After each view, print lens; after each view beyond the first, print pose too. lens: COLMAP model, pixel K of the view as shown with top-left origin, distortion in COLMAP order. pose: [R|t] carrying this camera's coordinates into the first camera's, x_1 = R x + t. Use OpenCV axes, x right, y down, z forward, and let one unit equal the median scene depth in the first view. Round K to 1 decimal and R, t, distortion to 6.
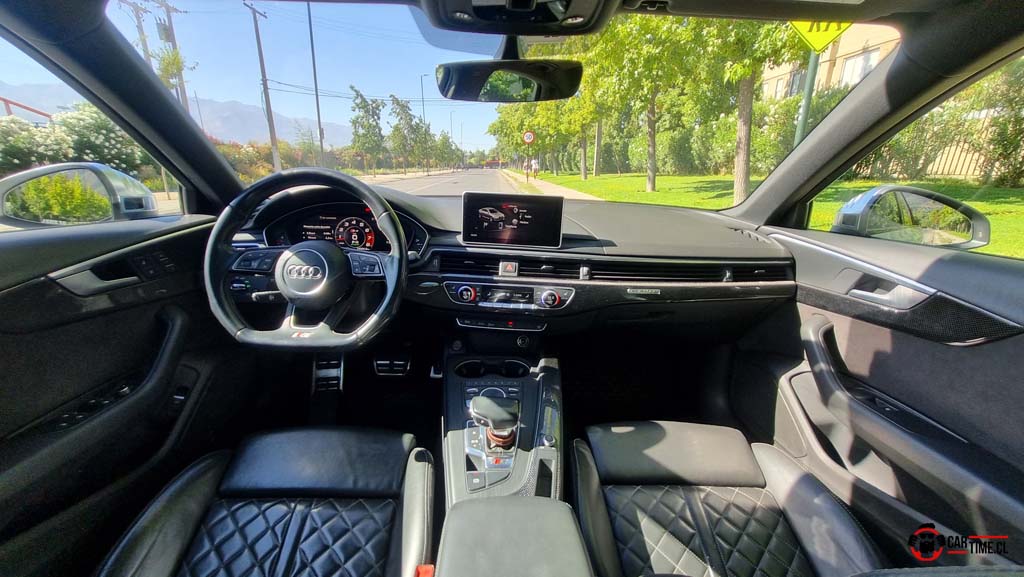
lens RADIAL K [[410.1, 0, 503.4], [0, 410.1, 295.3], [0, 0, 1]] dist [-0.001115, -0.000051]
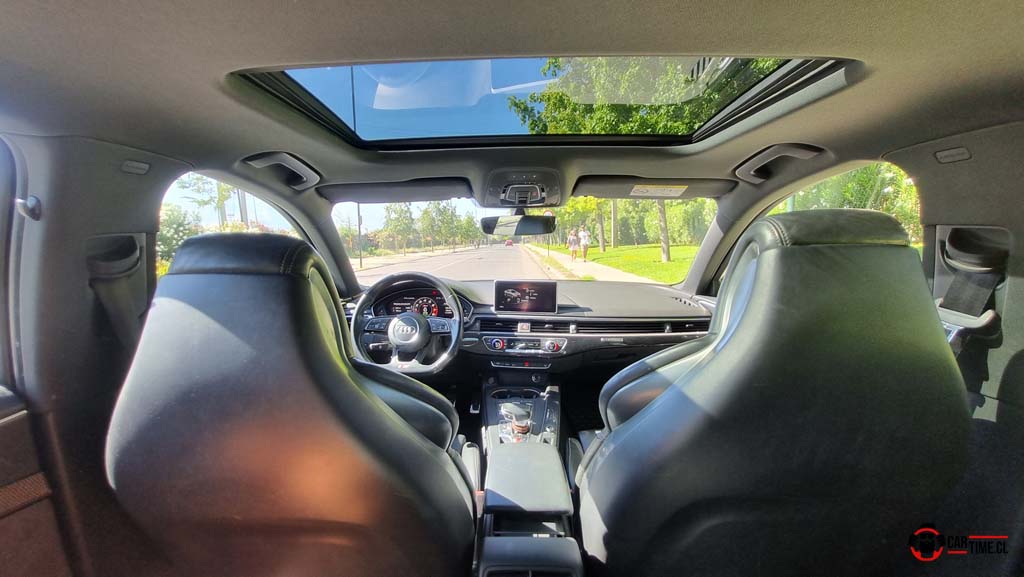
lens RADIAL K [[410.1, 0, 503.4], [0, 410.1, 295.3], [0, 0, 1]] dist [-0.001115, -0.000051]
pose [[0.997972, -0.027294, -0.057507, 0.026749], [0.016934, 0.984692, -0.173478, 0.083733], [0.061362, 0.172153, 0.983157, -0.556239]]
